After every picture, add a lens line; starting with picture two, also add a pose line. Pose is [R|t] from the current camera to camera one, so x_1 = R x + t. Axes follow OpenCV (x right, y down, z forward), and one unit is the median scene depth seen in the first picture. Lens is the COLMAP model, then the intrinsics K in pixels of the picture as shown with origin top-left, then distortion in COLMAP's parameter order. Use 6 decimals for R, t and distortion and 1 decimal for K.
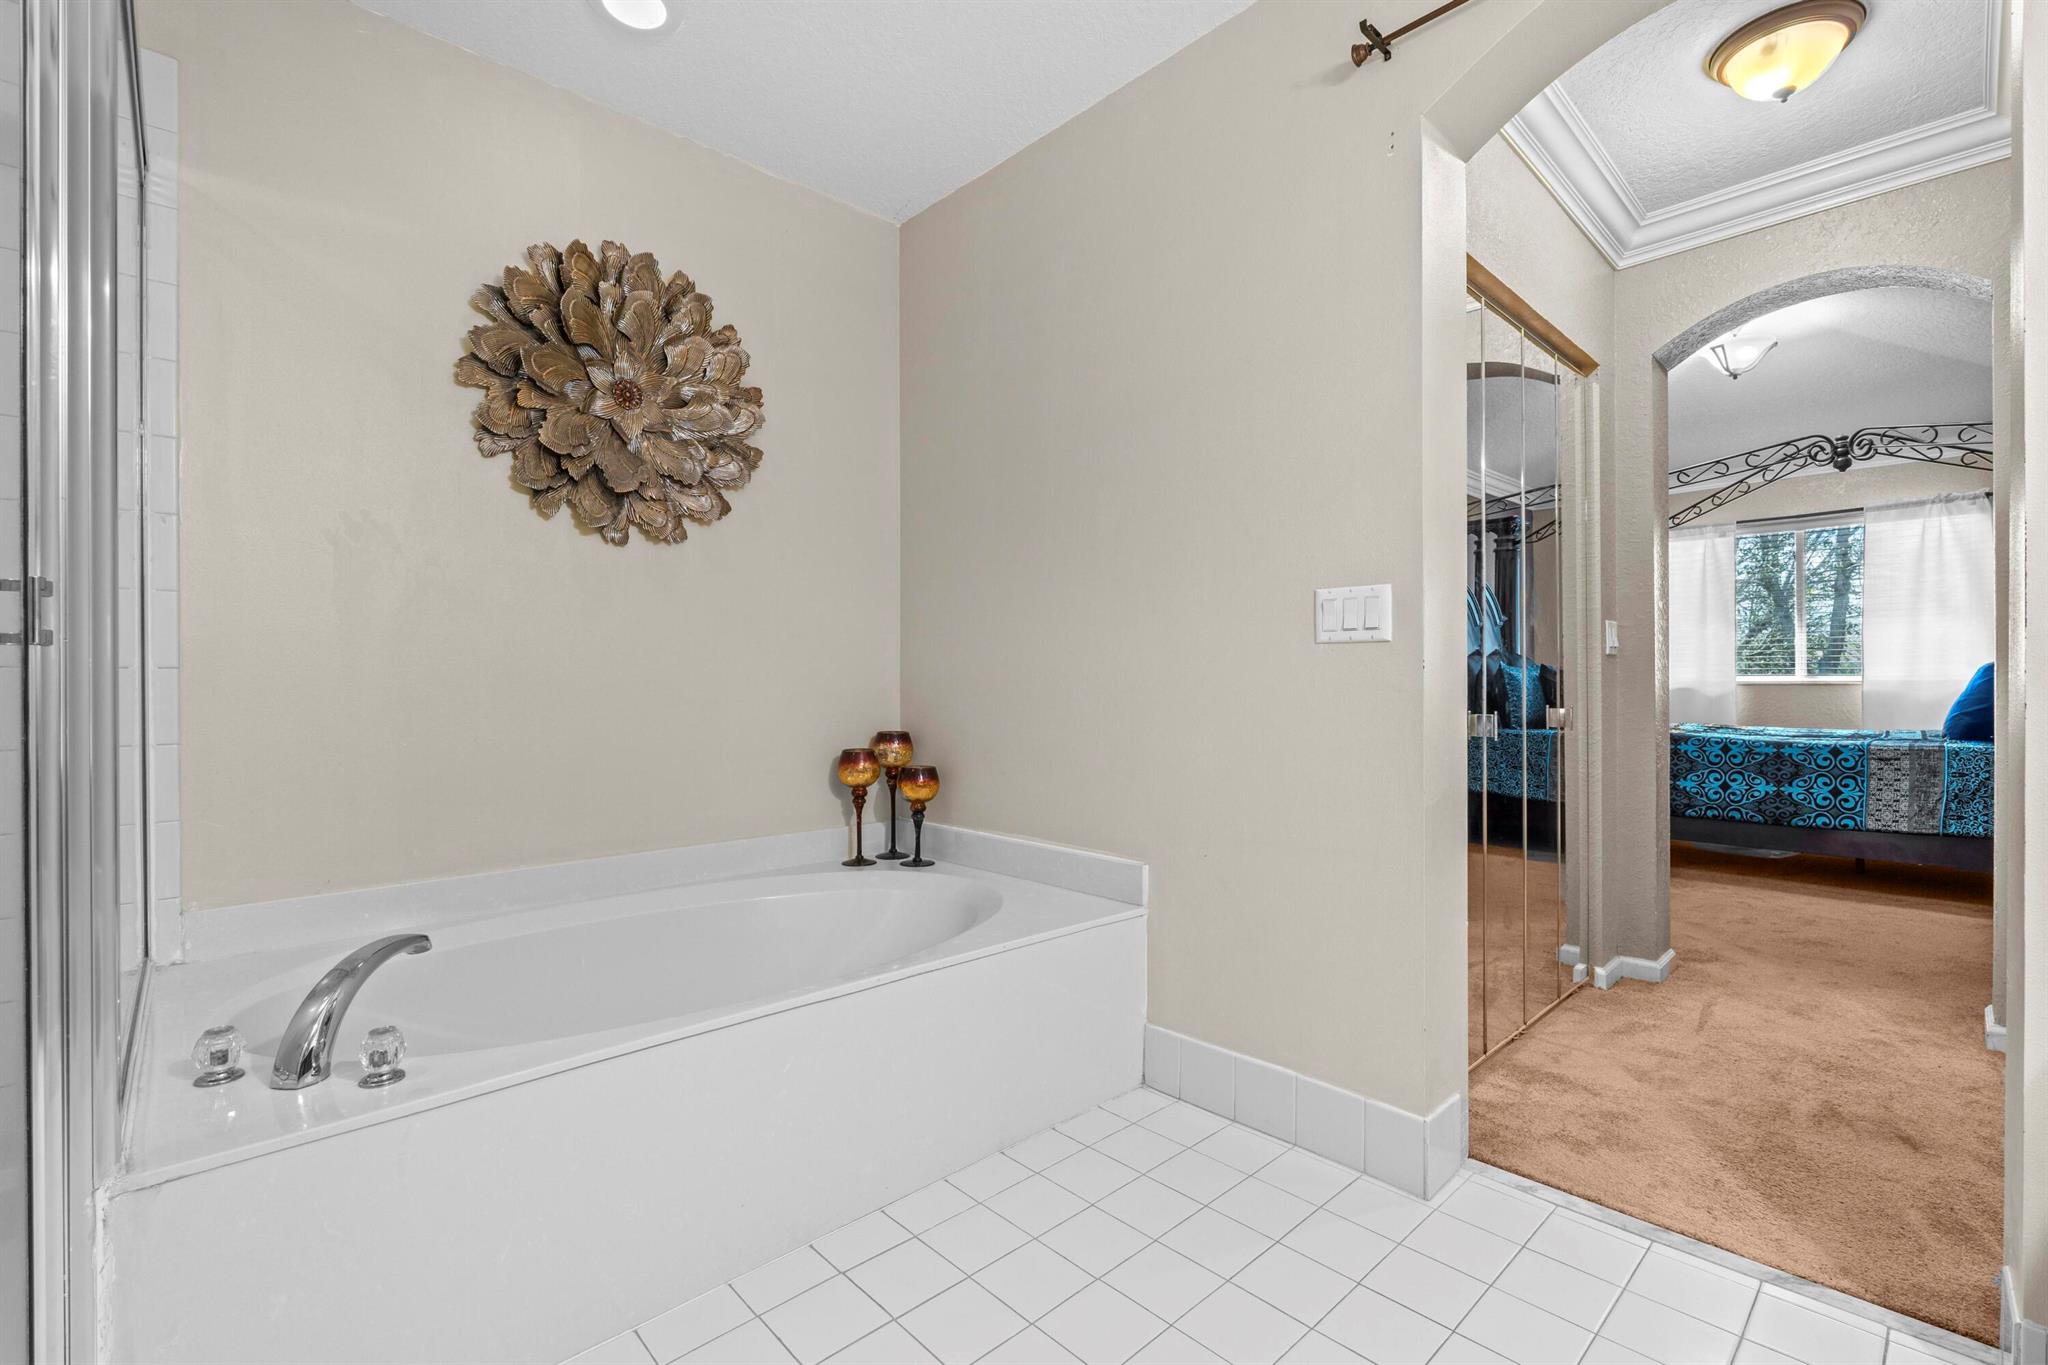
lens RADIAL K [[906.4, 0, 1024.0], [0, 906.4, 682.5], [0, 0, 1]] dist [0.001743, 0.001171]
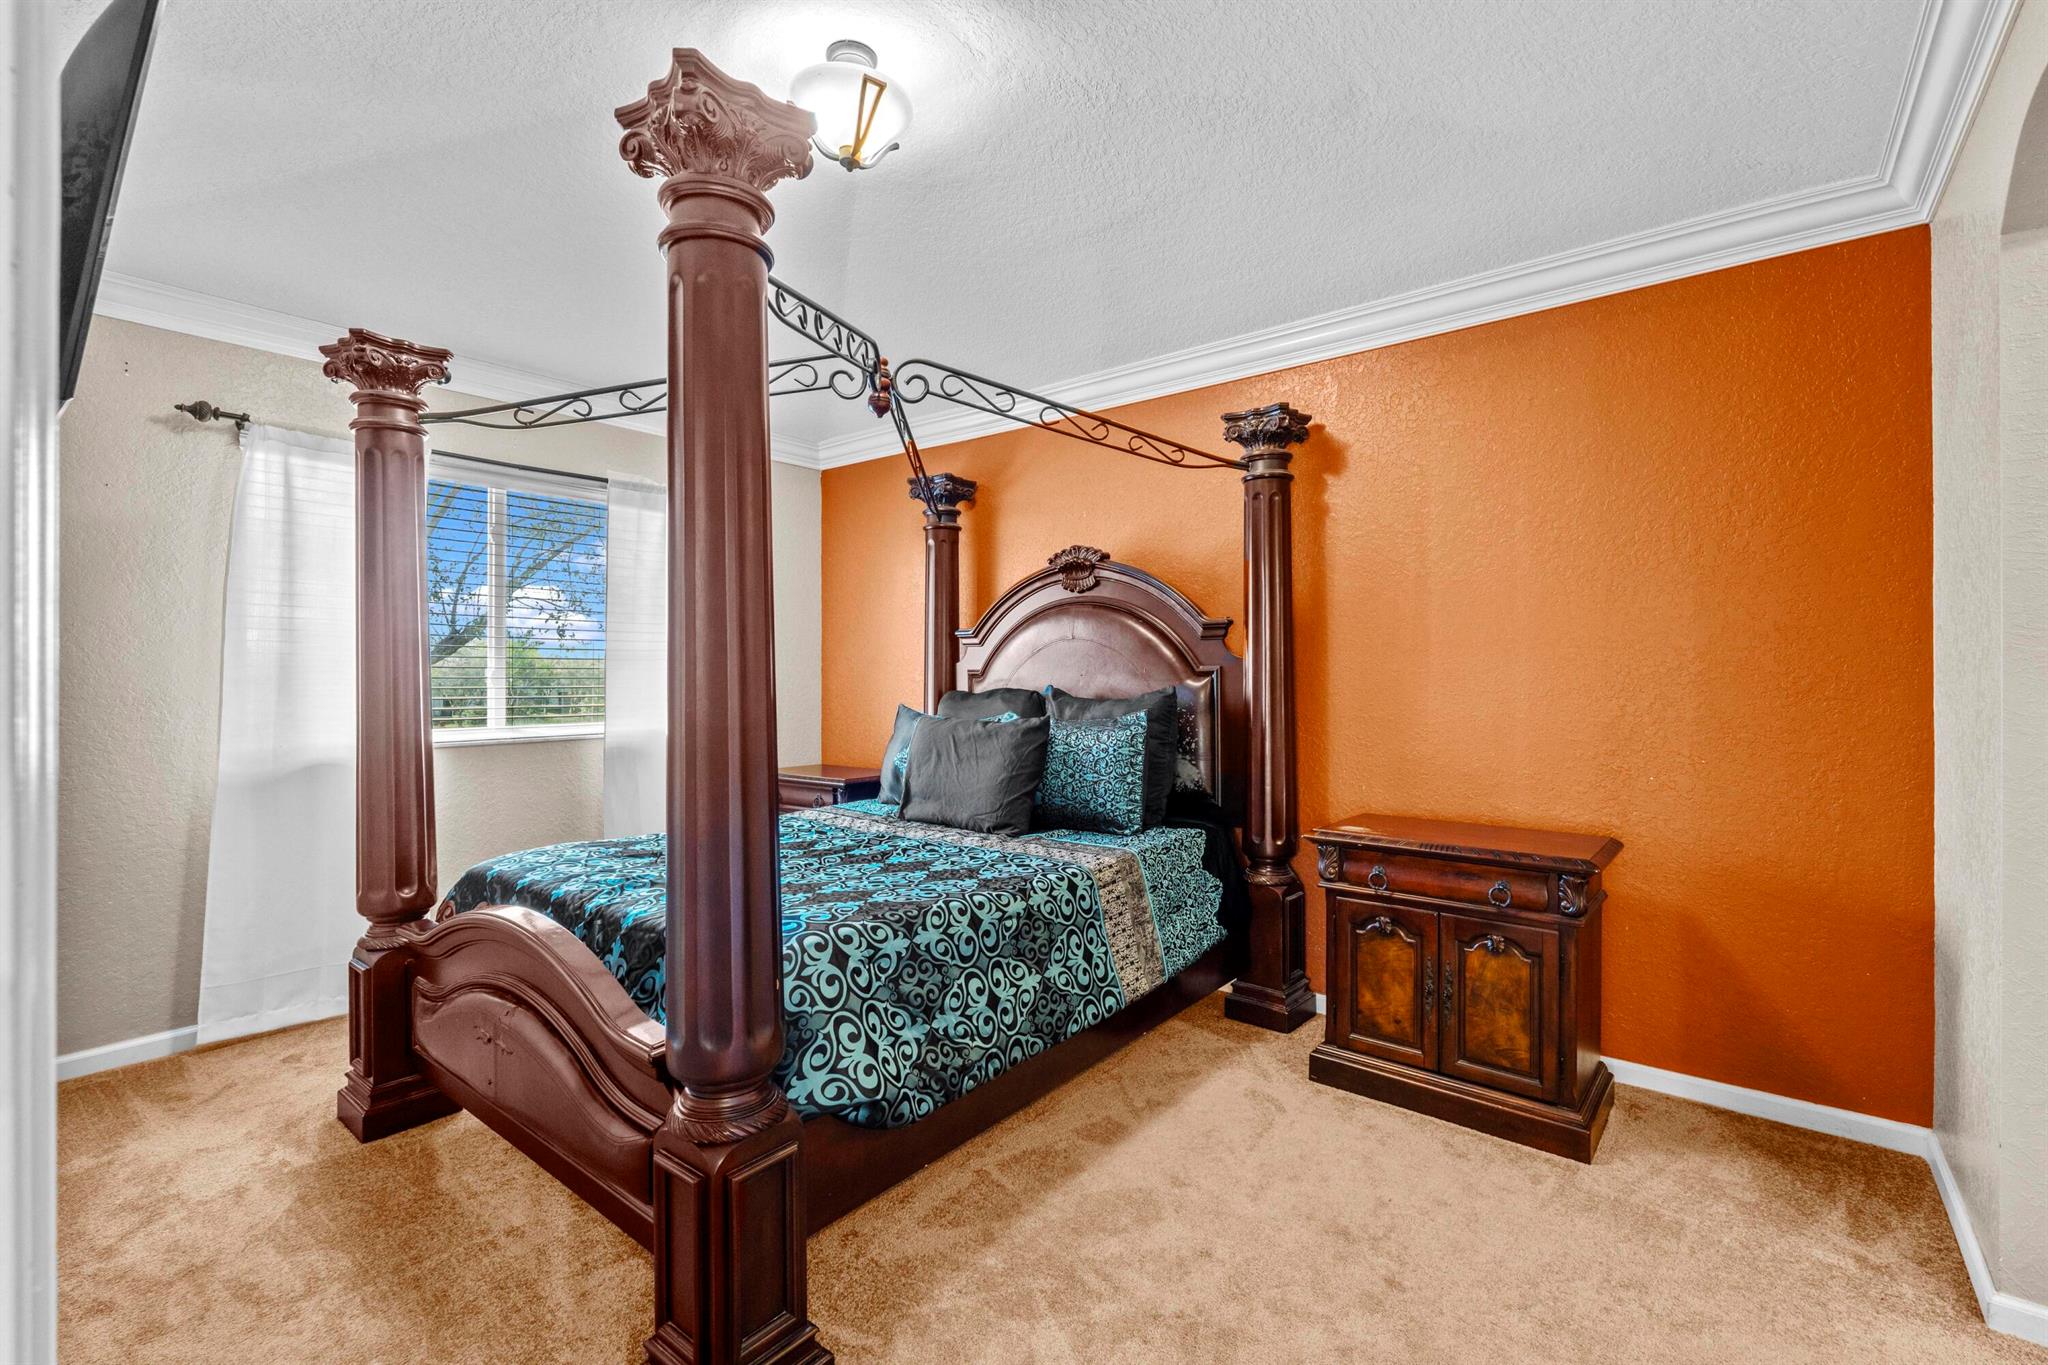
lens RADIAL K [[906.4, 0, 1024.0], [0, 906.4, 682.5], [0, 0, 1]] dist [0.001743, 0.001171]
pose [[-0.138552, -0.003583, 0.990349, 0.250207], [0.003933, 0.999984, 0.004168, -0.047079], [-0.990347, 0.004473, -0.138536, 0.885682]]
